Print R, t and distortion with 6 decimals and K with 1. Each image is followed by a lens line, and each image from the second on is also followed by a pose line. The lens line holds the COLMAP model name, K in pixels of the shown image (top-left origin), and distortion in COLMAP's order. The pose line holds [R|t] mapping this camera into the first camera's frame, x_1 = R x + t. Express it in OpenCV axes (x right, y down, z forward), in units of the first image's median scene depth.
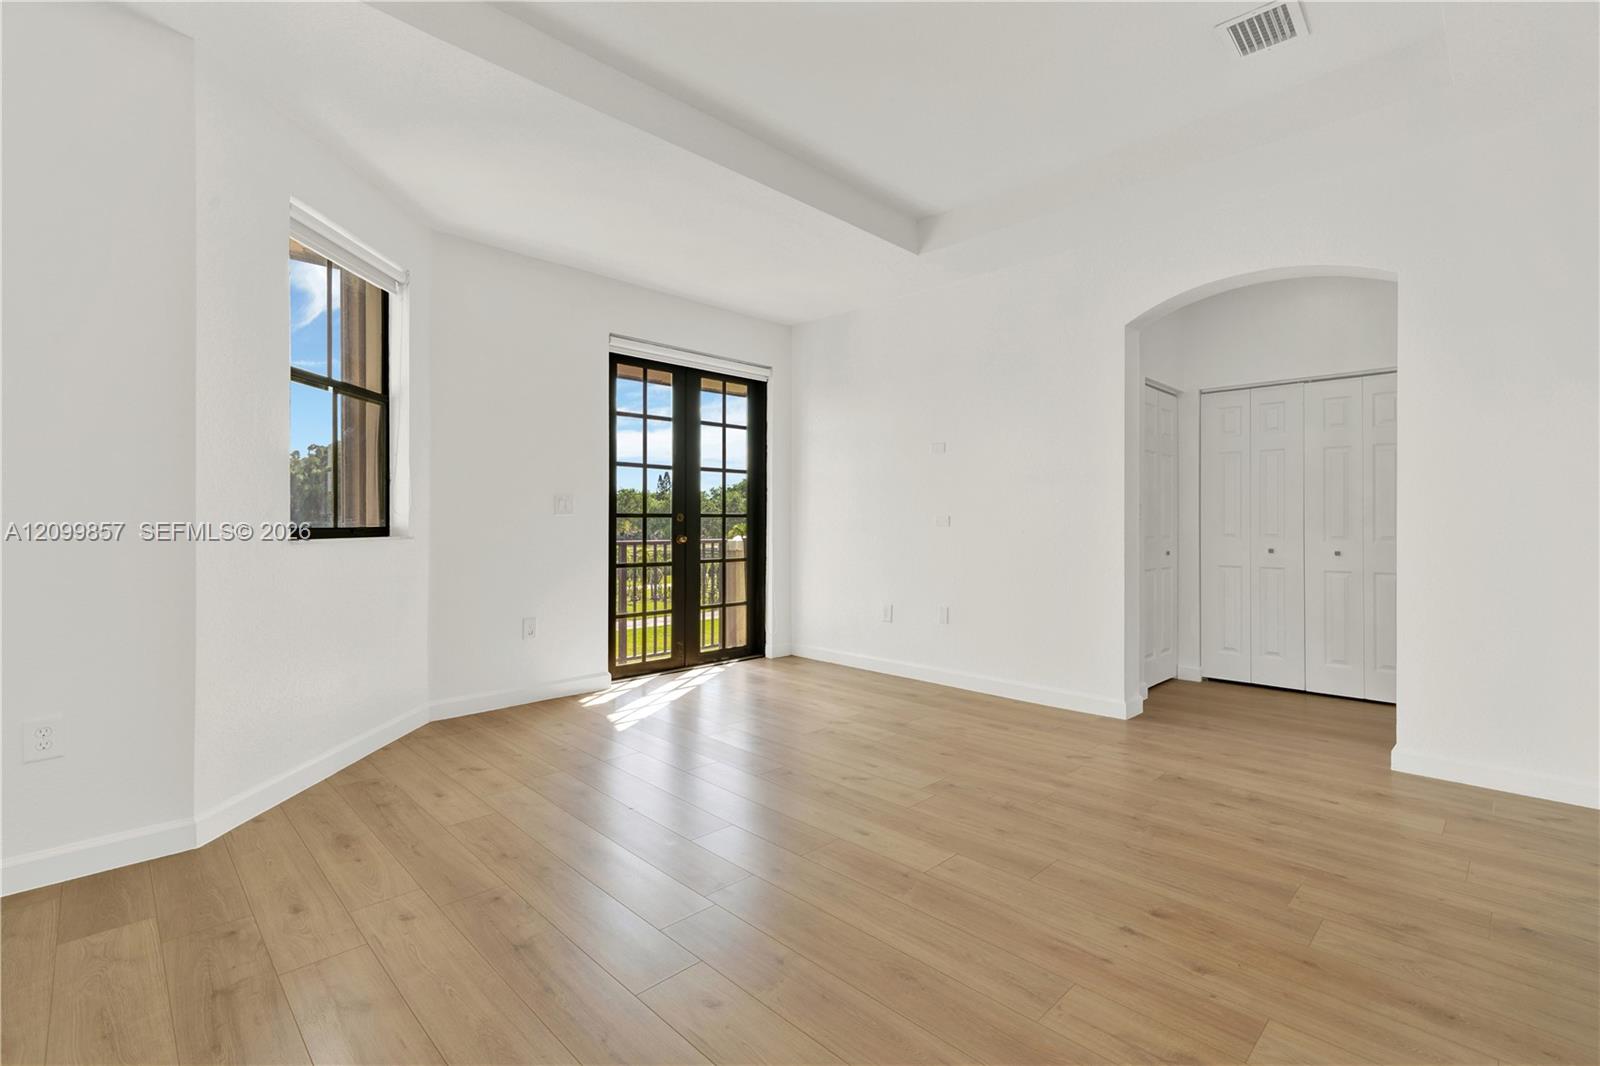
lens RADIAL K [[726.4, 0, 790.7], [0, 726.4, 531.9], [0, 0, 1]] dist [0.001157, 0.000410]
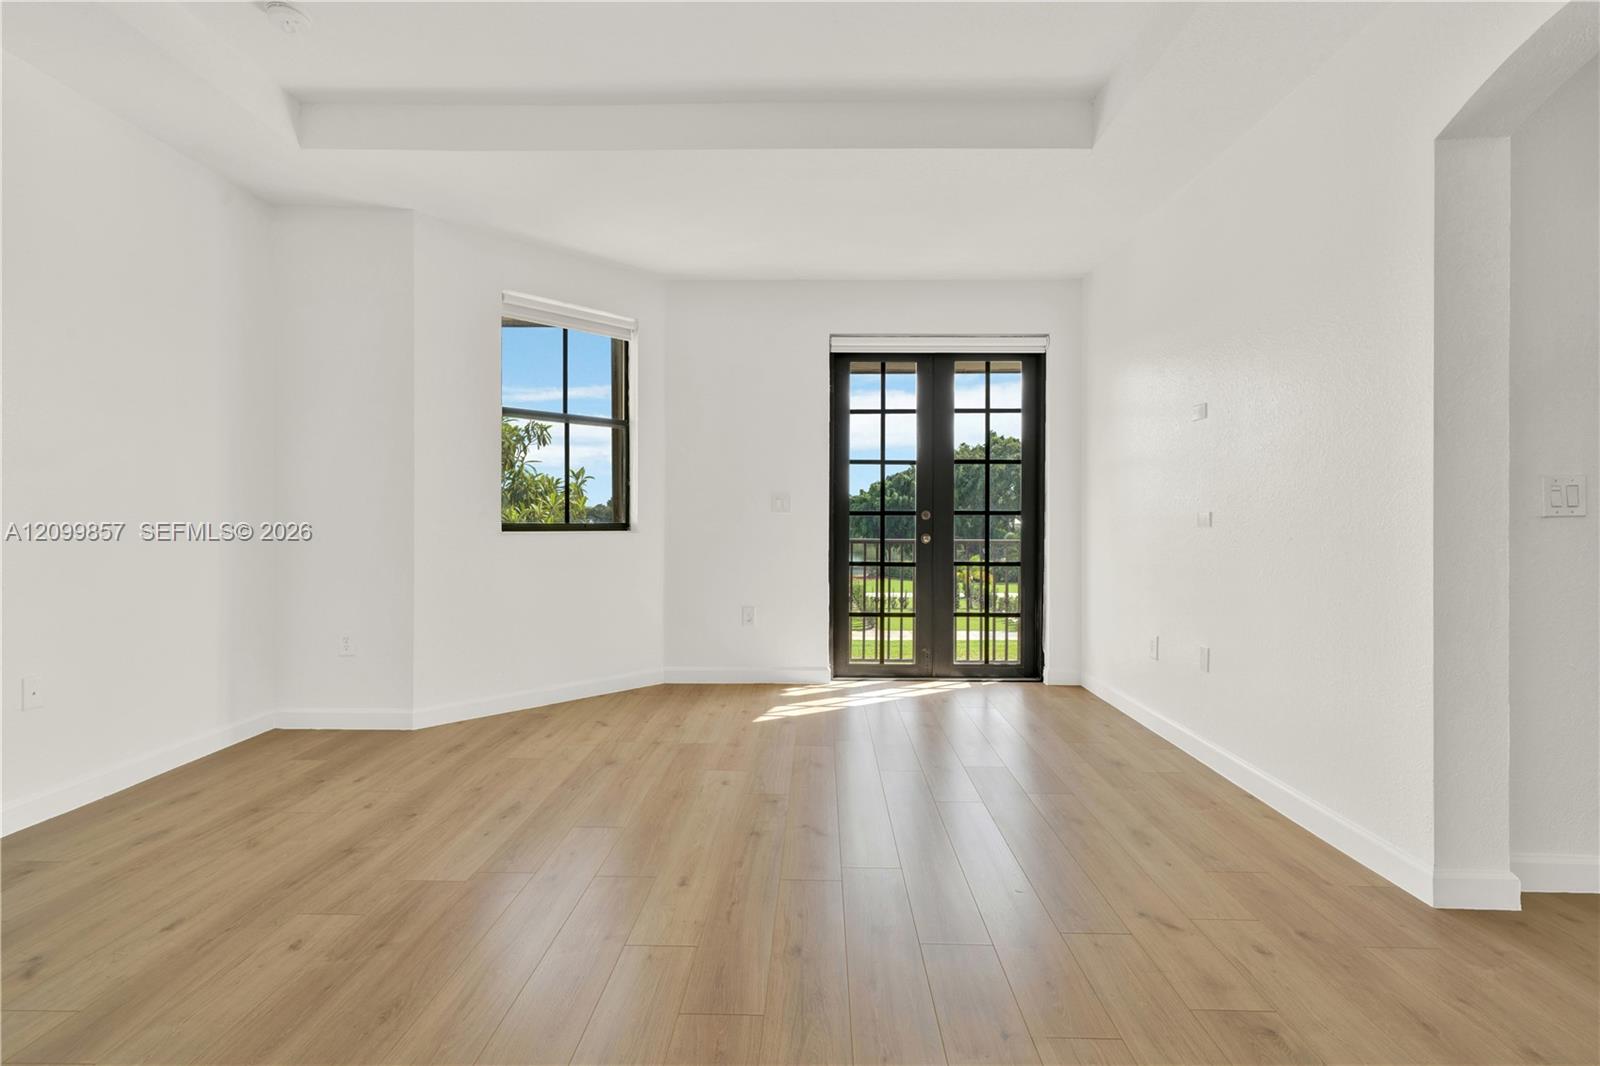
lens RADIAL K [[710.2, 0, 800.0], [0, 710.2, 514.6], [0, 0, 1]] dist [-0.000817, 0.000005]
pose [[0.693918, -0.007881, -0.720011, 0.409655], [-0.012128, 0.999670, -0.022631, 0.002086], [0.719952, 0.024437, 0.693594, 0.266175]]
